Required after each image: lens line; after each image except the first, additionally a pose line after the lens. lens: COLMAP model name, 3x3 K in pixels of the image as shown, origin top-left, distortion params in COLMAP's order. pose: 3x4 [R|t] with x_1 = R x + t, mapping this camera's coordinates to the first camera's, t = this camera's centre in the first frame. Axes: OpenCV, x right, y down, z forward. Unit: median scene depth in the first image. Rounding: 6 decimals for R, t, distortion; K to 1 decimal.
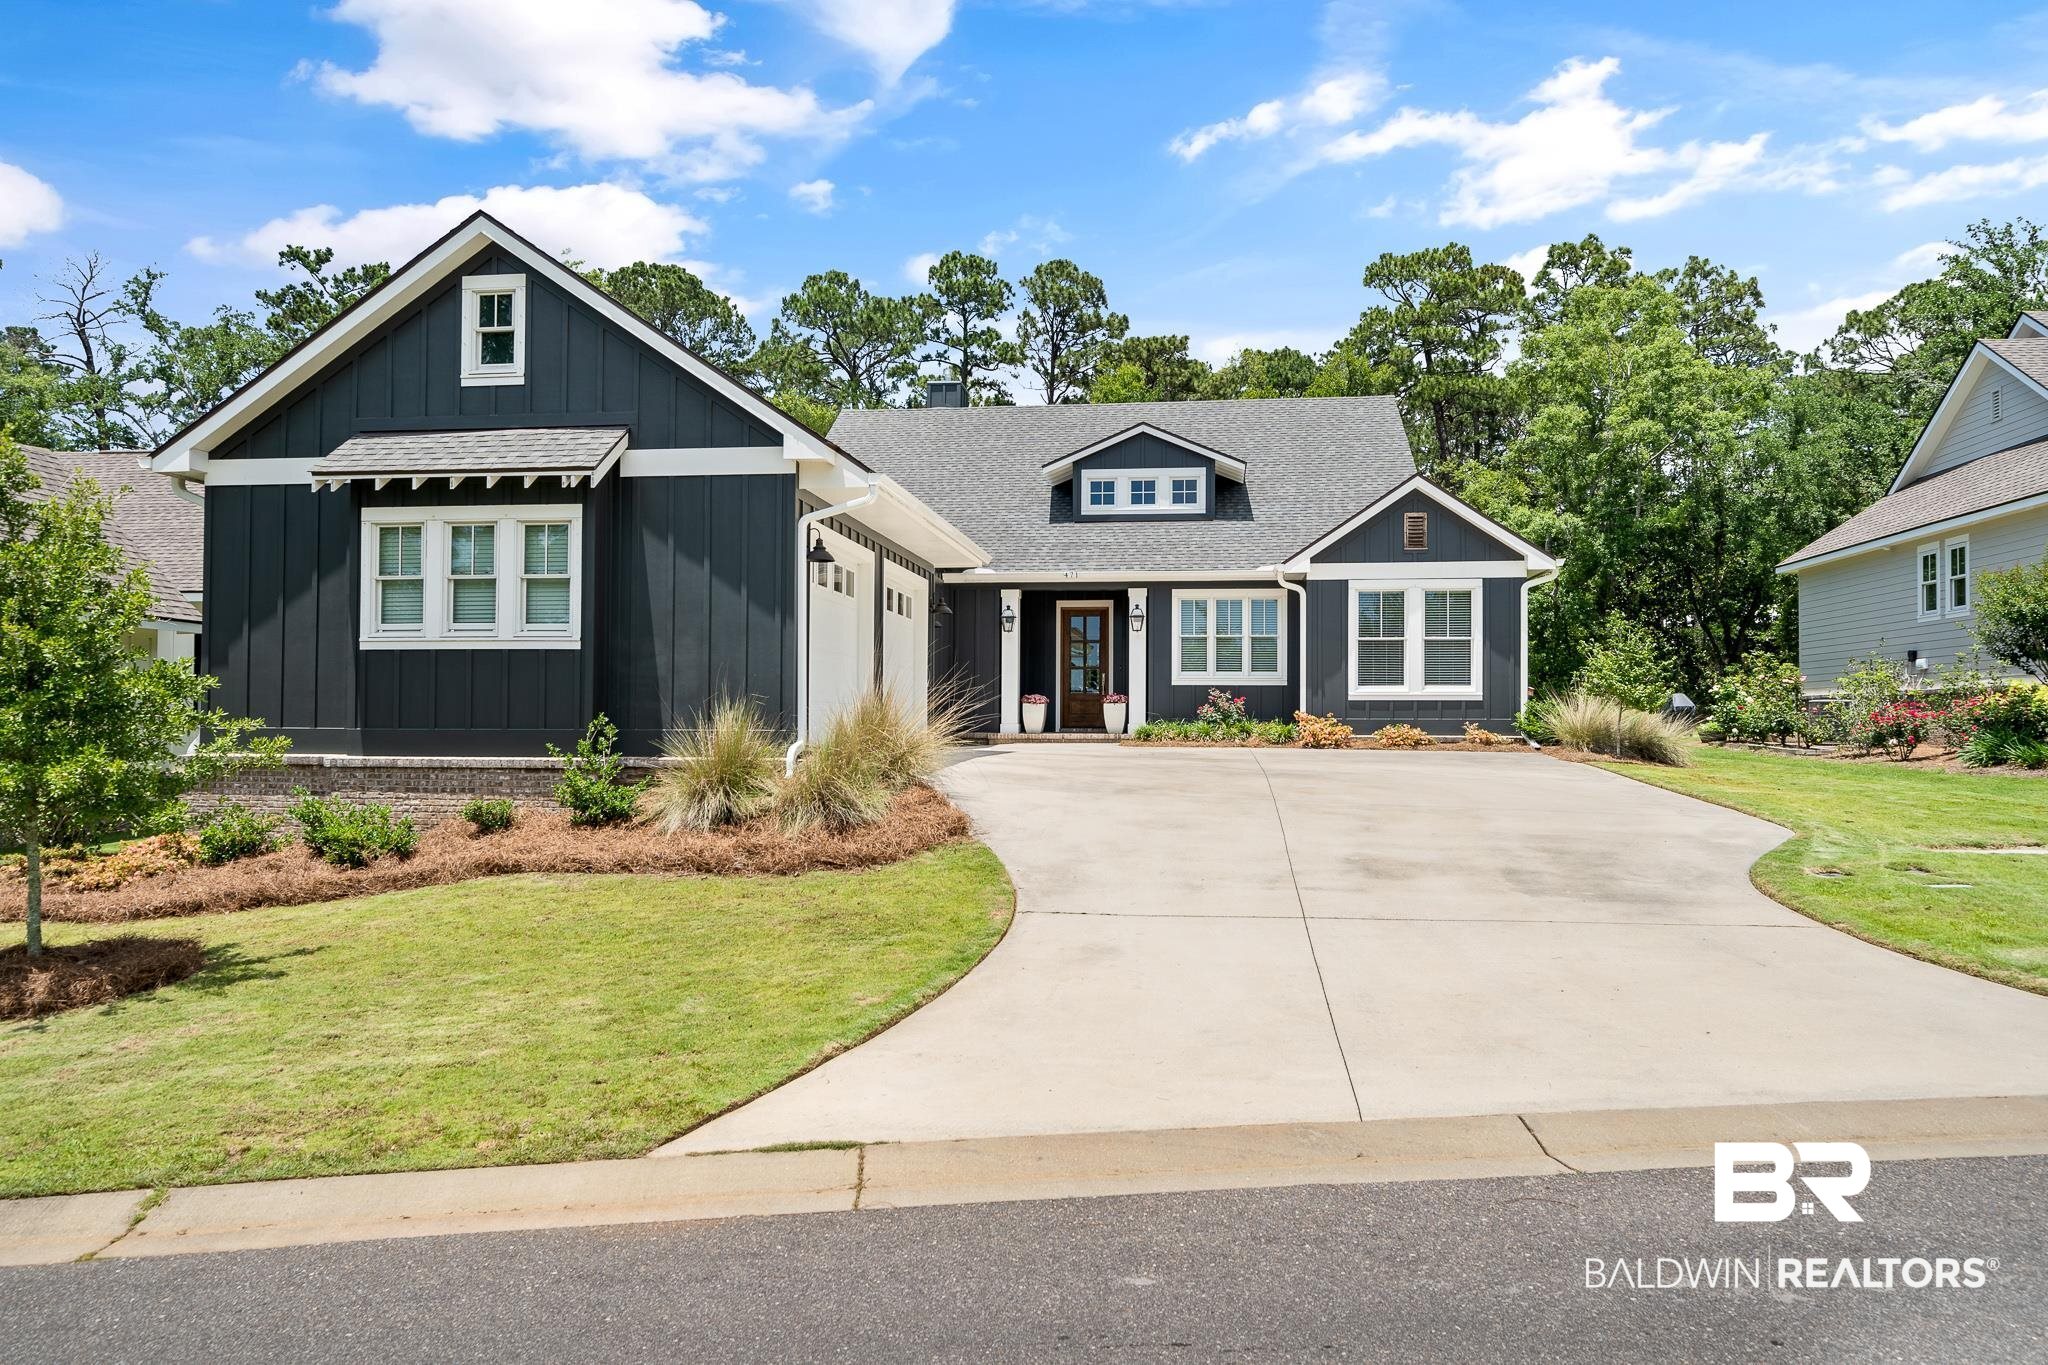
lens RADIAL K [[1379.7, 0, 1015.8], [0, 1379.7, 696.5], [0, 0, 1]] dist [0.000797, 0.000925]
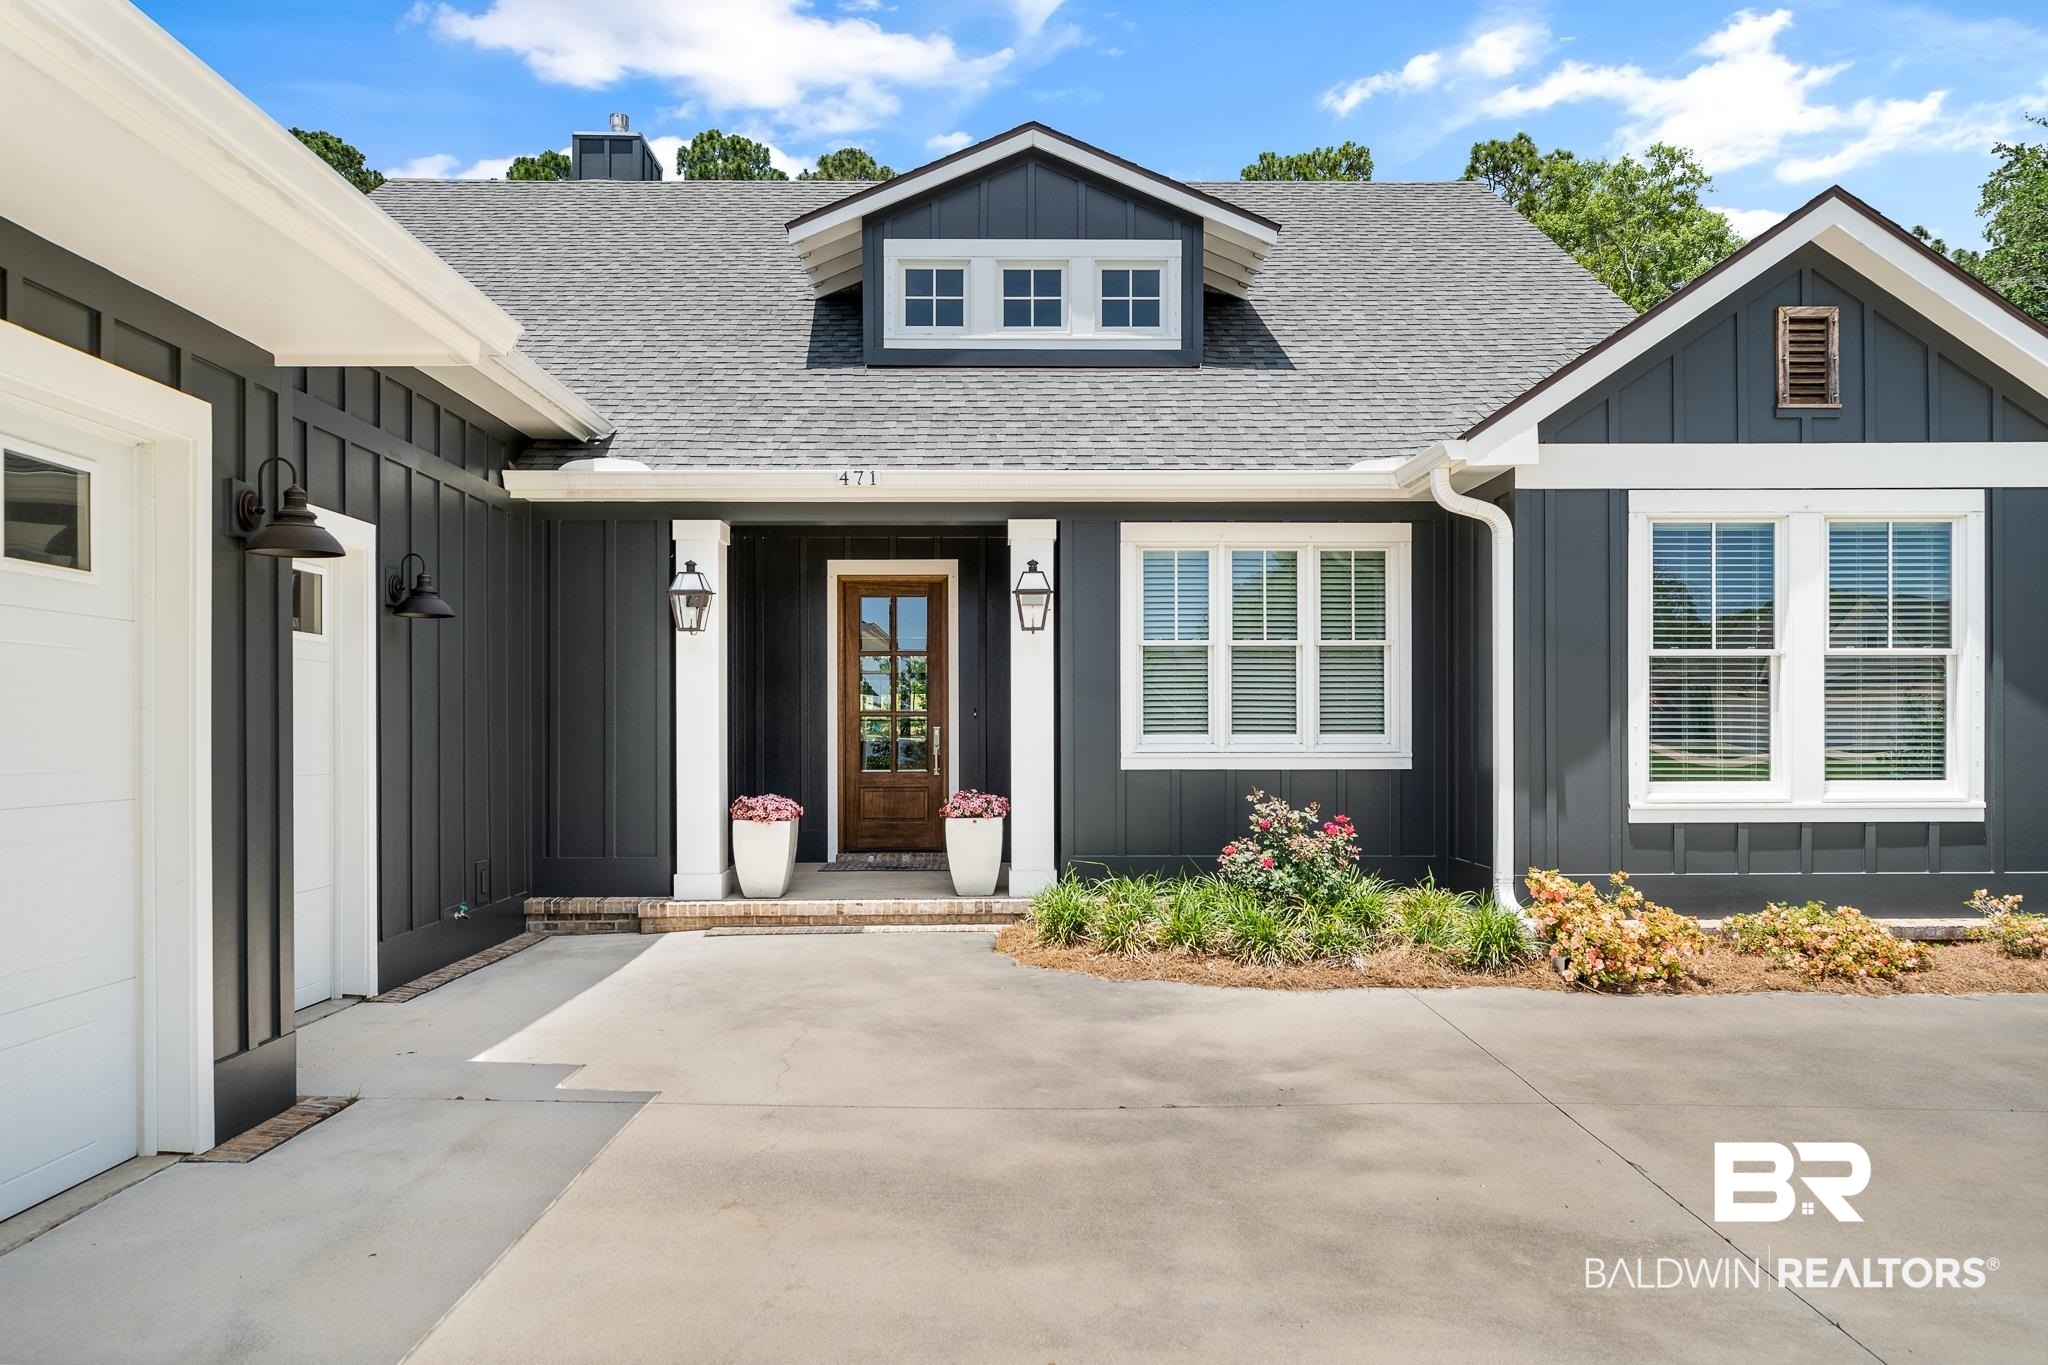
lens RADIAL K [[1414.7, 0, 1025.6], [0, 1414.7, 731.3], [0, 0, 1]] dist [-0.001149, -0.000484]
pose [[0.989034, -0.008142, 0.147462, 0.027341], [0.004706, 0.999710, 0.023633, -0.028291], [-0.147611, -0.022680, 0.988785, 0.599940]]
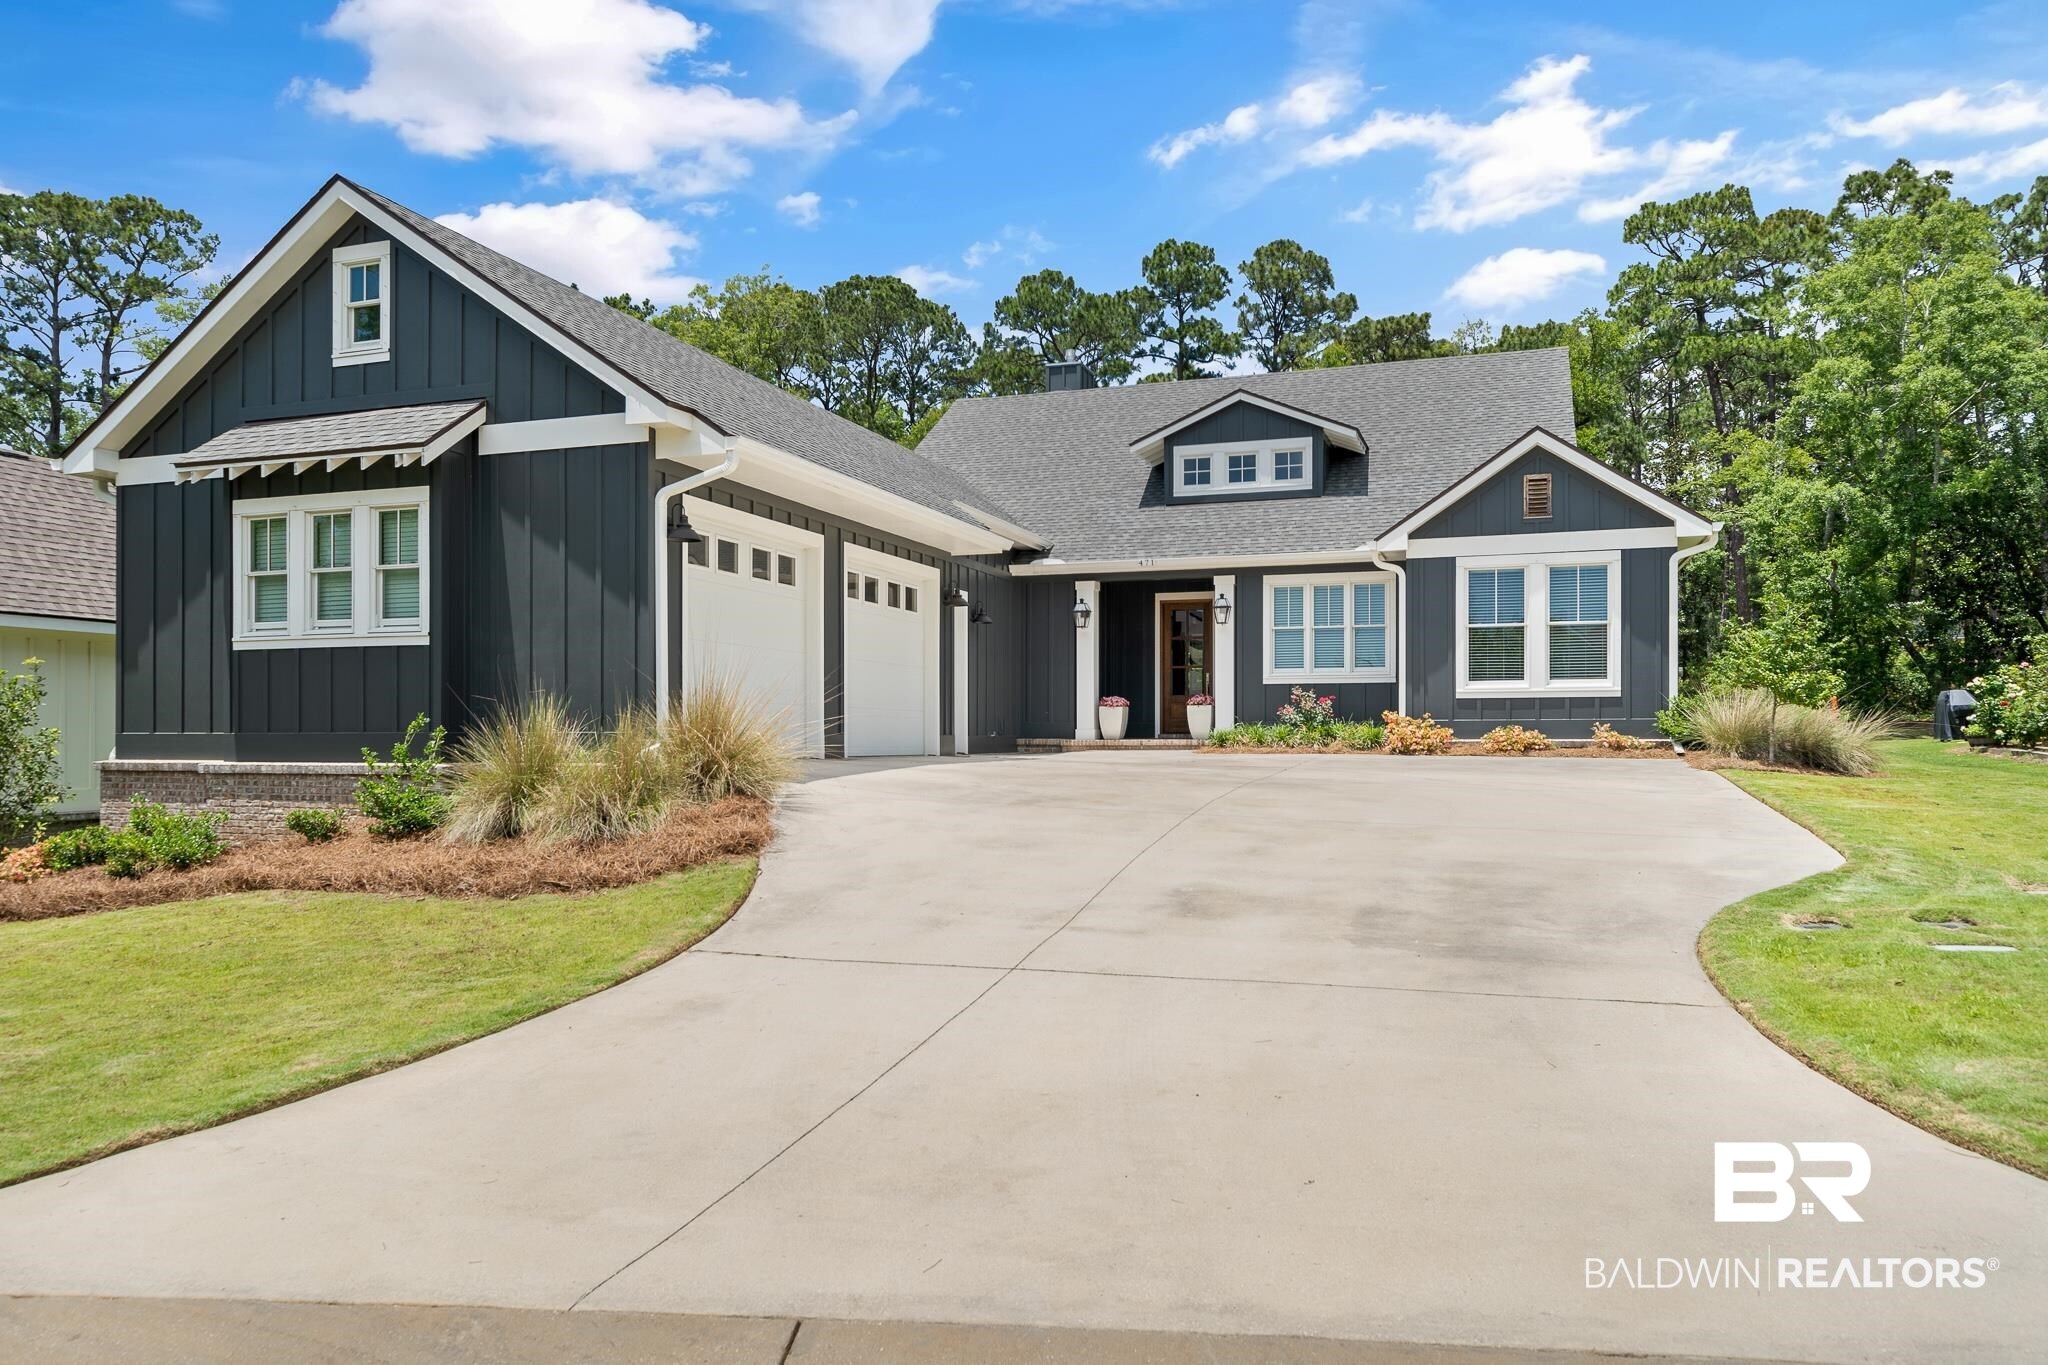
lens RADIAL K [[1384.3, 0, 1013.7], [0, 1384.3, 736.0], [0, 0, 1]] dist [0.002976, -0.000992]
pose [[0.979016, -0.005284, -0.203712, 0.134844], [0.009321, 0.999779, 0.018865, 0.006680], [0.203568, -0.020368, 0.978849, 0.095234]]
